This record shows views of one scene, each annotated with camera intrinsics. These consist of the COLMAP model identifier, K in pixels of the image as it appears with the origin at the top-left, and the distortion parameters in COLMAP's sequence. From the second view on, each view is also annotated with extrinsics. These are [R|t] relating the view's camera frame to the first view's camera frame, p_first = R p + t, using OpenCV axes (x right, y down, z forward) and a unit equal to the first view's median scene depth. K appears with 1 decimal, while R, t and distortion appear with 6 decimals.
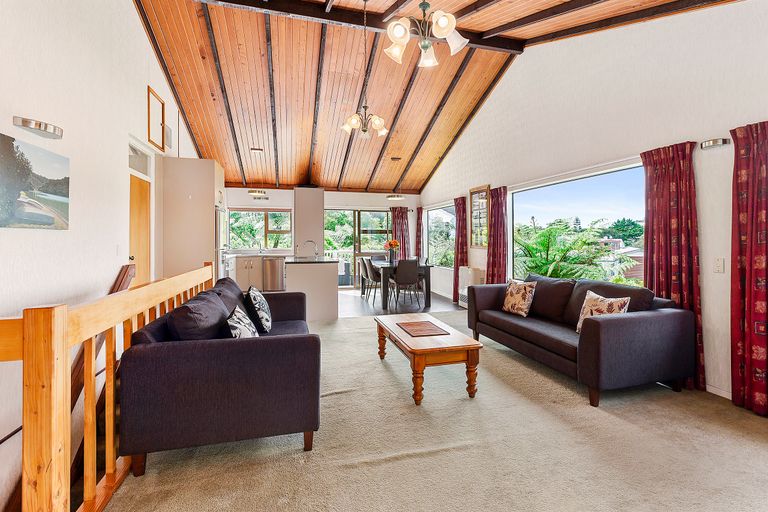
lens RADIAL K [[352.1, 0, 394.4], [0, 352.1, 244.2], [0, 0, 1]] dist [0.004746, -0.001113]
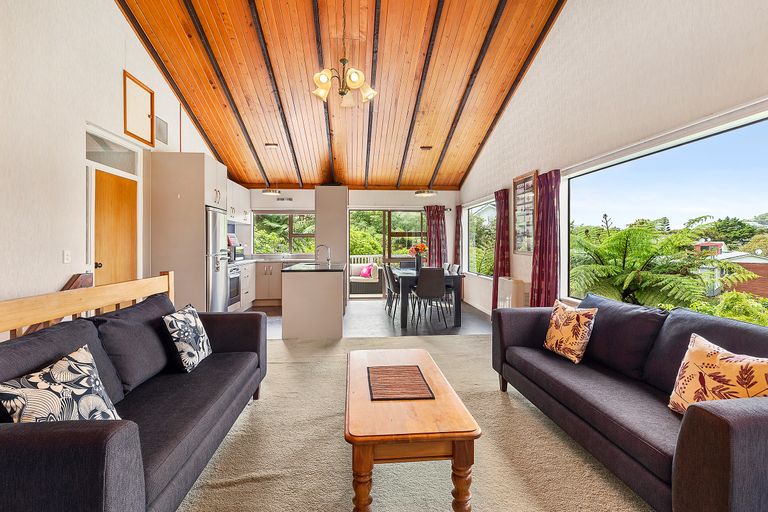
lens RADIAL K [[352.1, 0, 390.2], [0, 352.1, 254.6], [0, 0, 1]] dist [0.004746, -0.001113]
pose [[0.983550, 0.002811, -0.180613, 0.084981], [0.000610, 0.999821, 0.018884, -0.002099], [0.180634, -0.018683, 0.983373, 0.174440]]
